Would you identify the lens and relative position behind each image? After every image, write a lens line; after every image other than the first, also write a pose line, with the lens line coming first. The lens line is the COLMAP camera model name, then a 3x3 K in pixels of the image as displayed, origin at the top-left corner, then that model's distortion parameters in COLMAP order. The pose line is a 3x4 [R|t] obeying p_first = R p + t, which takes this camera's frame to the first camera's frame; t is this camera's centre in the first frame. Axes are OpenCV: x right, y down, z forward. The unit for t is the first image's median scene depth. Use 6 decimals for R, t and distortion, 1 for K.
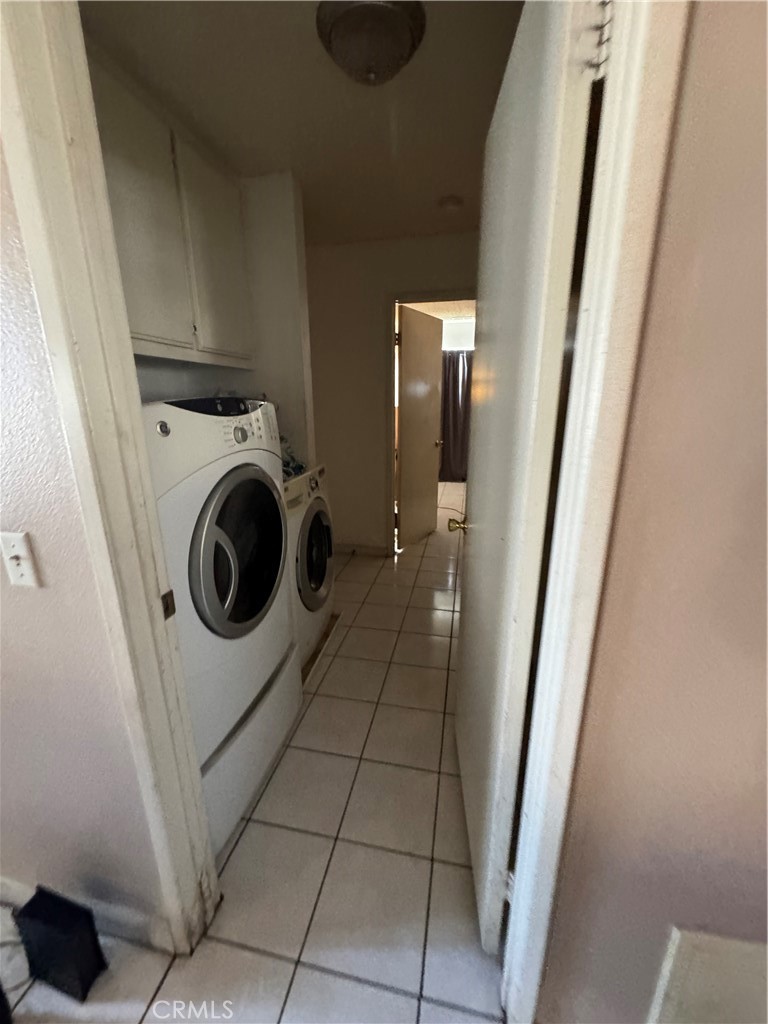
lens RADIAL K [[405.6, 0, 386.0], [0, 405.6, 510.7], [0, 0, 1]] dist [-0.001254, -0.000164]
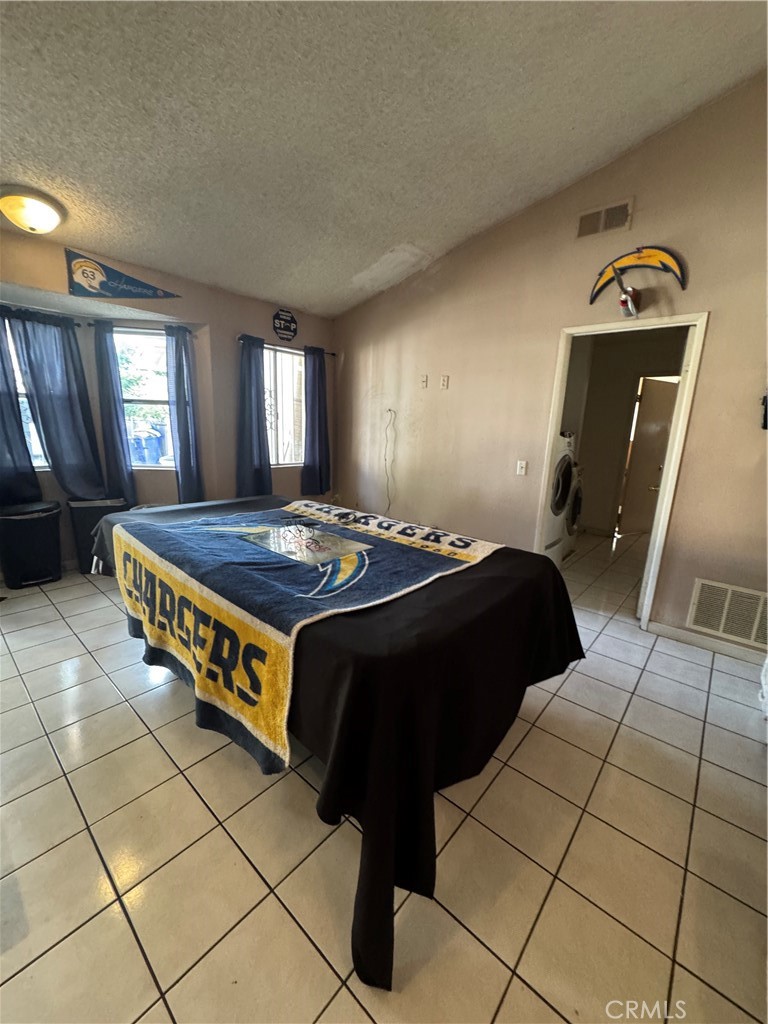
lens RADIAL K [[405.6, 0, 385.6], [0, 405.6, 520.3], [0, 0, 1]] dist [-0.001254, -0.000164]
pose [[0.870904, 0.141267, -0.470711, -0.024908], [-0.161975, 0.986789, -0.003535, 0.255288], [0.463993, 0.079322, 0.882280, -0.937248]]
